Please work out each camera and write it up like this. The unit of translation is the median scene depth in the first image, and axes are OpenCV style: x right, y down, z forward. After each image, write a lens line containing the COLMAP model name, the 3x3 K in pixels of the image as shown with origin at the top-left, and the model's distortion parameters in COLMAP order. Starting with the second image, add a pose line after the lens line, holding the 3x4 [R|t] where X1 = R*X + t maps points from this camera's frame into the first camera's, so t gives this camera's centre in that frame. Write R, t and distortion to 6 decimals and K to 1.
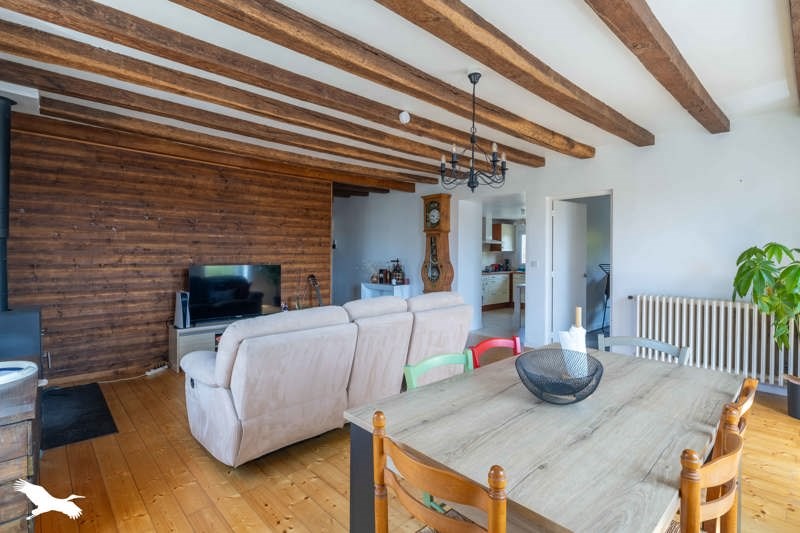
lens RADIAL K [[387.1, 0, 400.9], [0, 387.1, 264.3], [0, 0, 1]] dist [-0.000668, -0.000021]
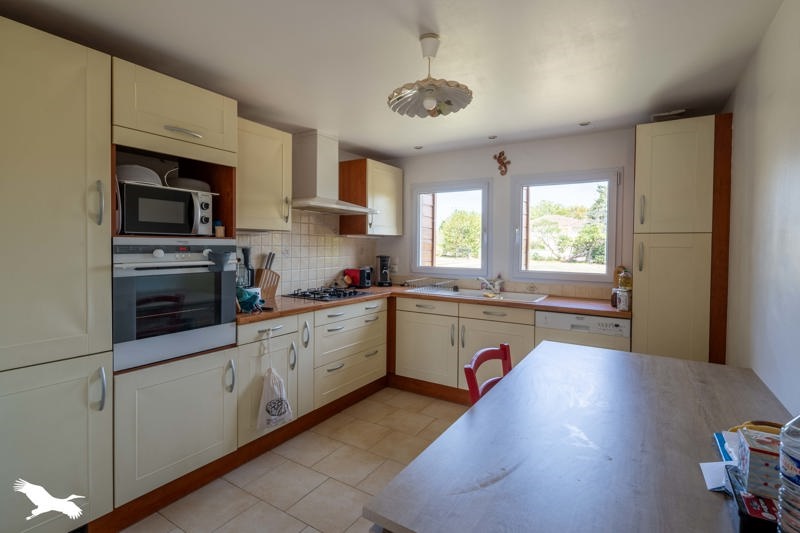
lens RADIAL K [[387.1, 0, 399.7], [0, 387.1, 261.4], [0, 0, 1]] dist [-0.000668, -0.000021]
pose [[0.967782, -0.010095, 0.251586, 0.198457], [0.007784, 0.999918, 0.010177, -0.011998], [-0.251668, -0.007890, 0.967781, 0.642329]]
